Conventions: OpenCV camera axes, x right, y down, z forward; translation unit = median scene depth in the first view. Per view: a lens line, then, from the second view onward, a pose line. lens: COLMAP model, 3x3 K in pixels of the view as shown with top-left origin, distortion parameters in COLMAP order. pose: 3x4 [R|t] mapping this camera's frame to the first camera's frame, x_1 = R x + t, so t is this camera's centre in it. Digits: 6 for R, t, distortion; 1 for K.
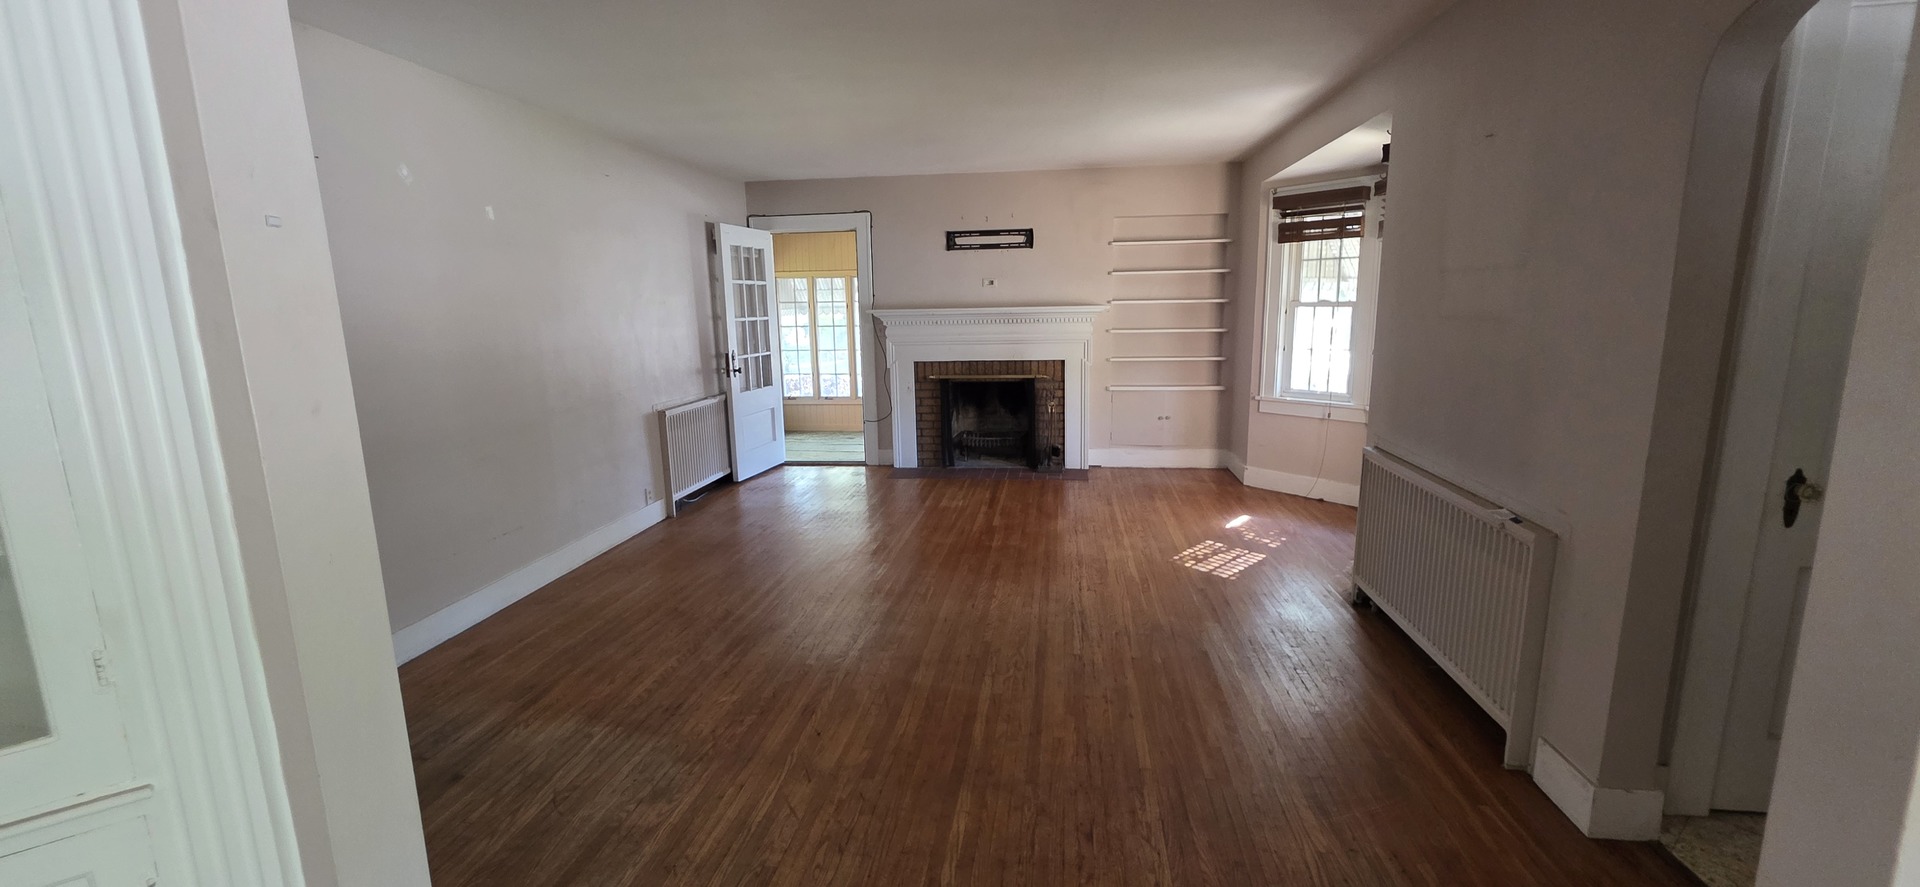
lens RADIAL K [[771.4, 0, 954.9], [0, 771.4, 440.9], [0, 0, 1]] dist [0.000003, -0.000115]
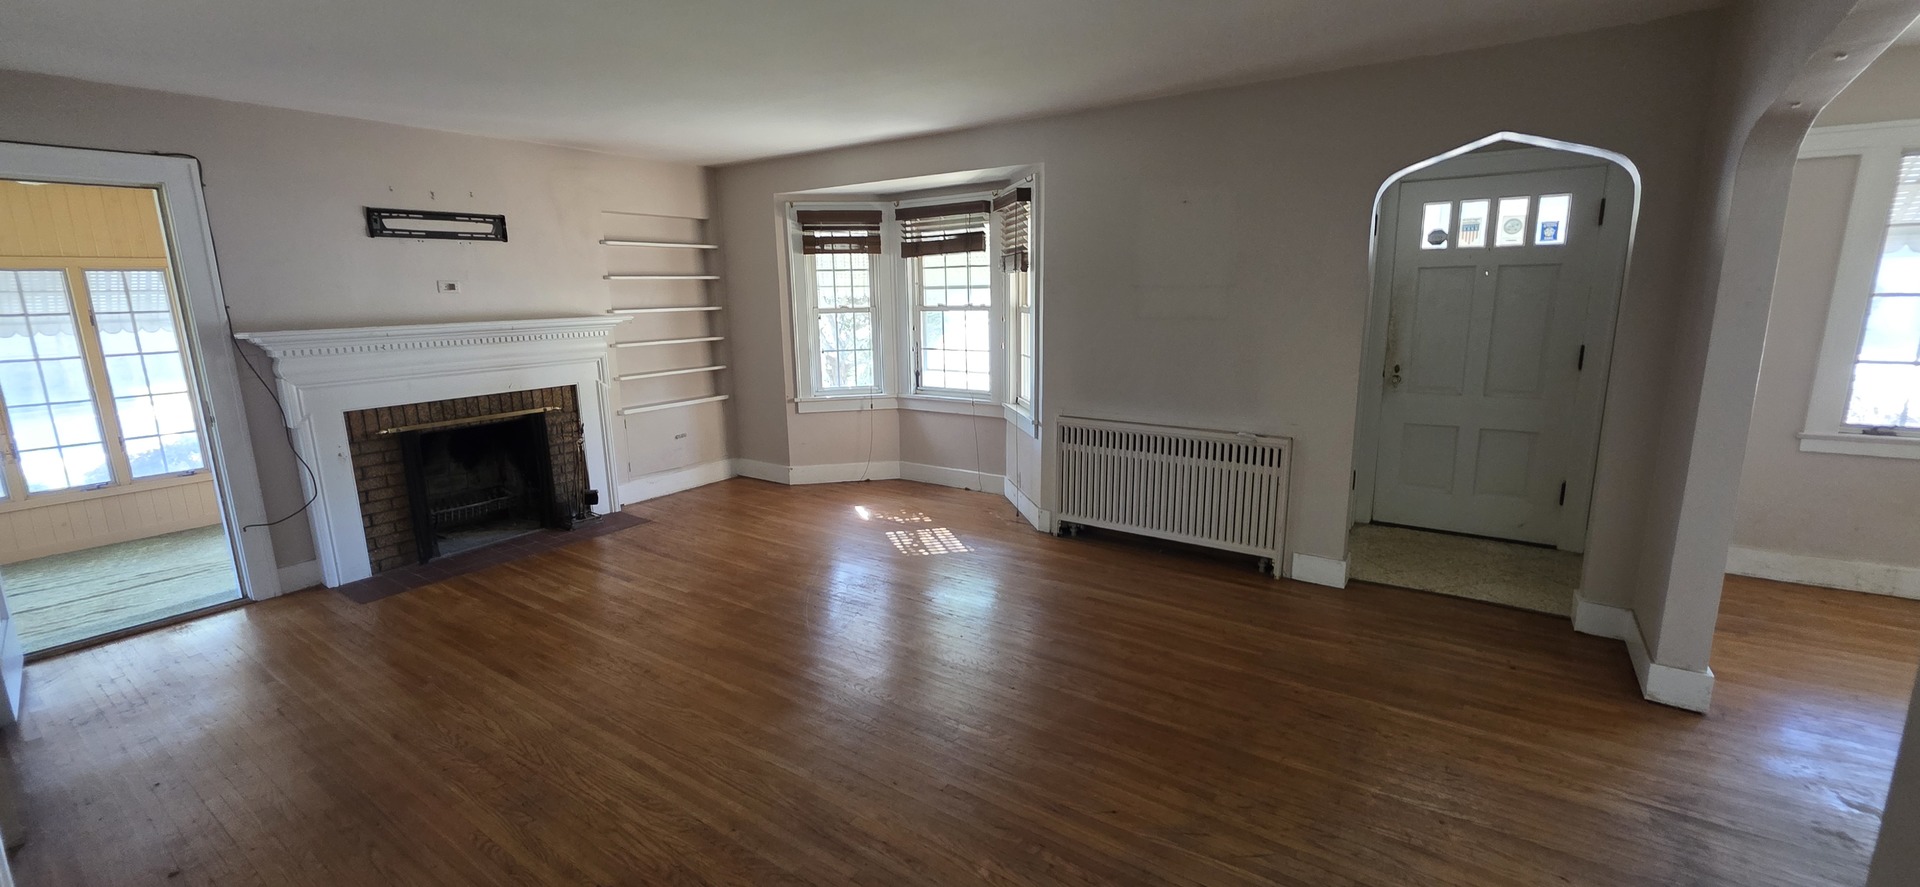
lens RADIAL K [[764.4, 0, 954.0], [0, 764.4, 445.1], [0, 0, 1]] dist [0.000913, -0.000325]
pose [[0.459535, -0.168843, 0.871963, -0.380027], [0.166620, 0.980722, 0.102092, -0.058885], [-0.872391, 0.098371, 0.478809, 0.282132]]
